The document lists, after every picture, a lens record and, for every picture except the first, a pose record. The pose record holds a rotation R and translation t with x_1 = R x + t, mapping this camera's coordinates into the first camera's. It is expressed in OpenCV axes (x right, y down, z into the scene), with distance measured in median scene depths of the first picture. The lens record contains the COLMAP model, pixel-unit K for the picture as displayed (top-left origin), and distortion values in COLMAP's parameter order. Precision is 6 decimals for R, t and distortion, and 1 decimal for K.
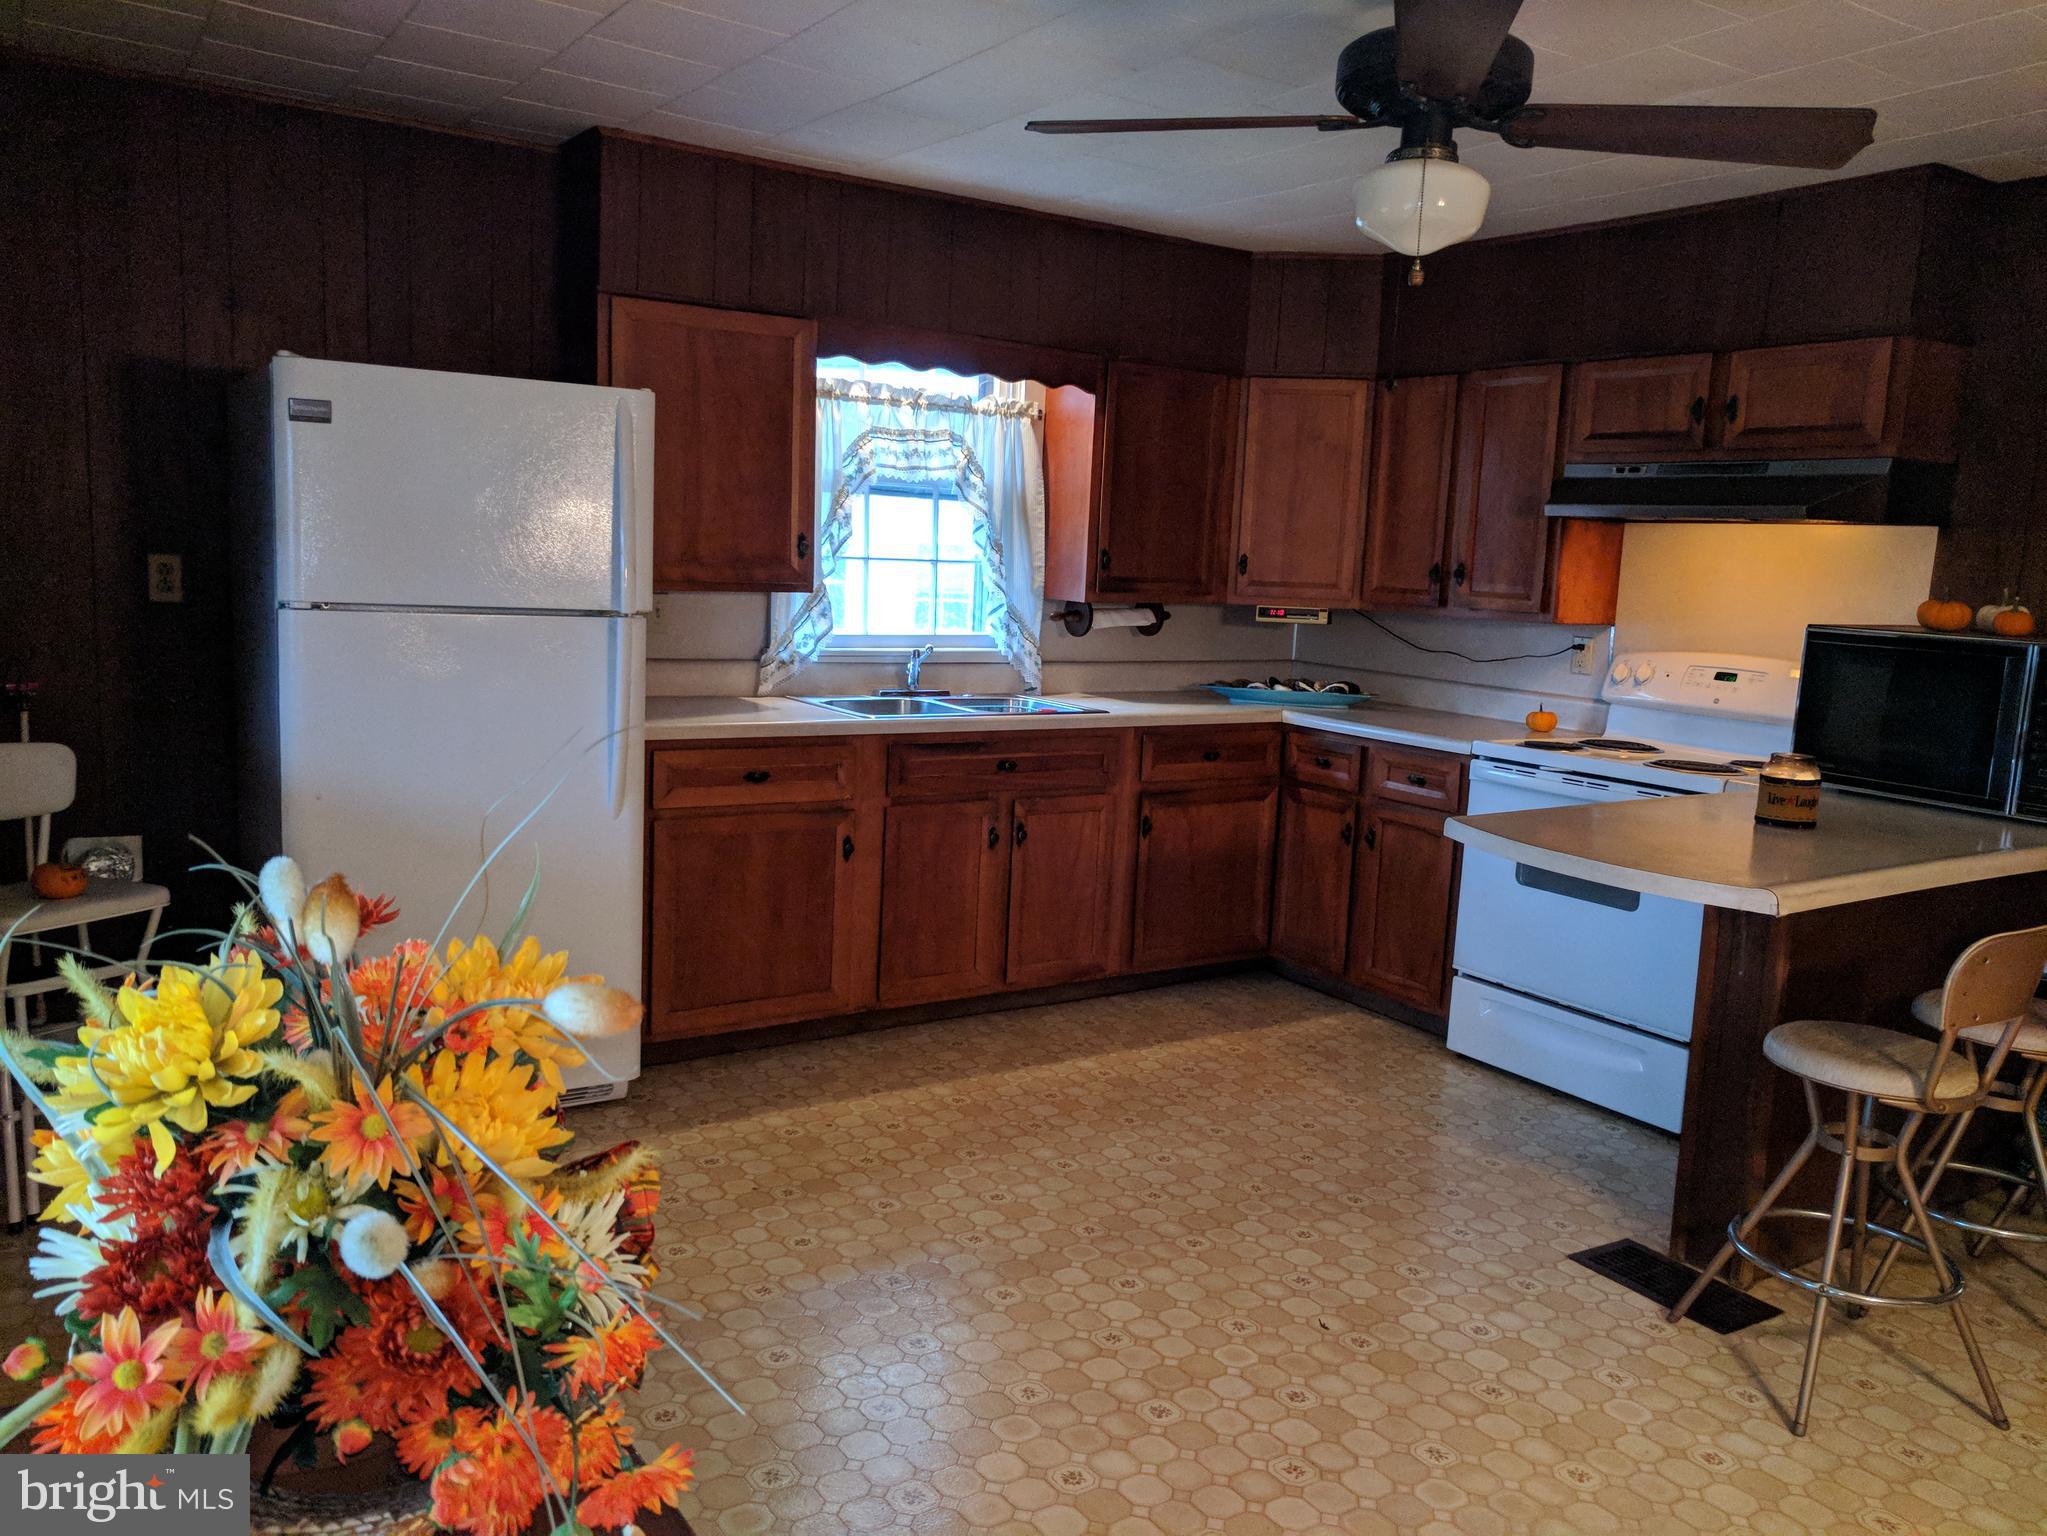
lens RADIAL K [[1554.0, 0, 1023.1], [0, 1554.0, 769.6], [0, 0, 1]] dist [0.001968, 0.004743]
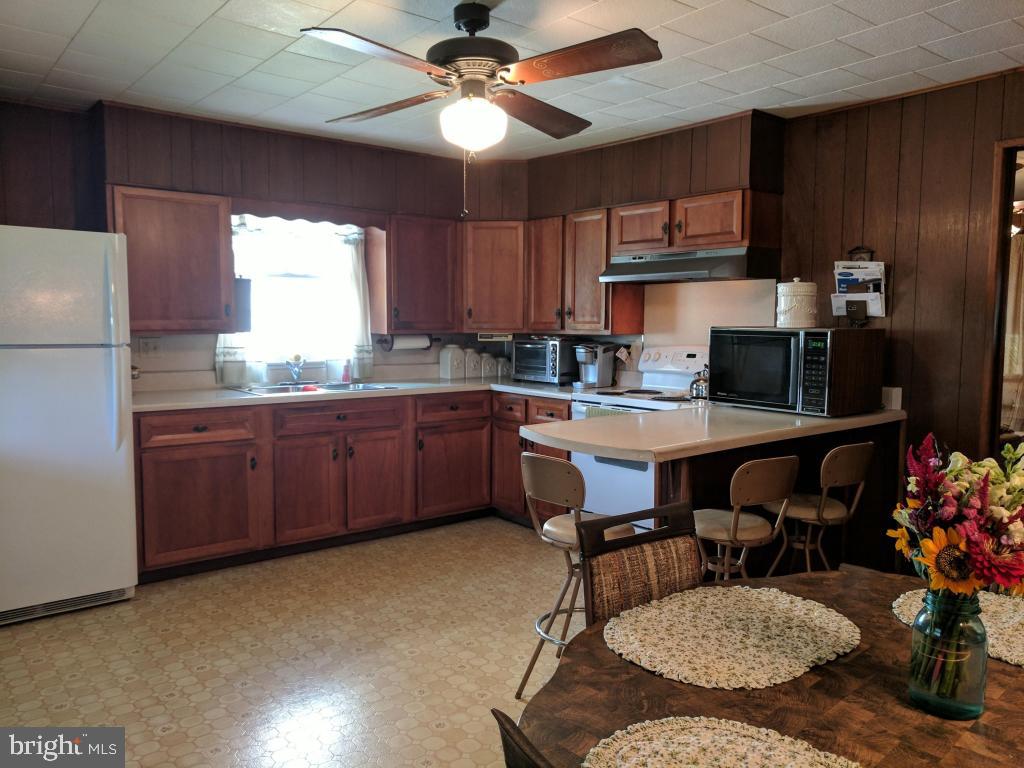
lens RADIAL K [[774.6, 0, 511.8], [0, 774.6, 384.7], [0, 0, 1]] dist [-0.000329, 0.001359]
pose [[0.994056, -0.047884, 0.097774, 0.109885], [0.053225, 0.997187, -0.052769, 0.019570], [-0.094972, 0.057659, 0.993809, 0.002109]]
